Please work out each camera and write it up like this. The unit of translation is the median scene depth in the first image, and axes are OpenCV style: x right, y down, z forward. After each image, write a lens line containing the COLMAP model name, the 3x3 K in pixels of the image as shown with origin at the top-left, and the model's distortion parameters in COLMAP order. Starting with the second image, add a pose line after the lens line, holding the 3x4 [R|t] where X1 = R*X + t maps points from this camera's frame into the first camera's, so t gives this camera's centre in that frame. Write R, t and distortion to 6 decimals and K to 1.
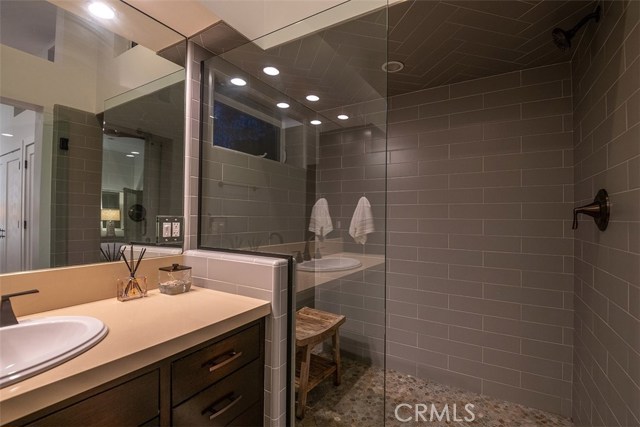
lens RADIAL K [[292.5, 0, 322.1], [0, 292.5, 213.6], [0, 0, 1]] dist [0.000495, 0.000070]
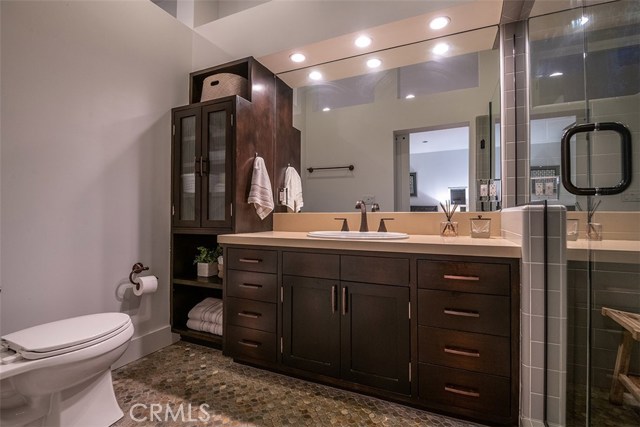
lens RADIAL K [[292.5, 0, 322.7], [0, 292.5, 212.4], [0, 0, 1]] dist [0.000495, 0.000070]
pose [[0.137347, -0.013034, -0.990437, 0.603919], [0.004896, 0.999910, -0.012480, 0.161223], [0.990511, -0.003135, 0.137398, 0.154423]]
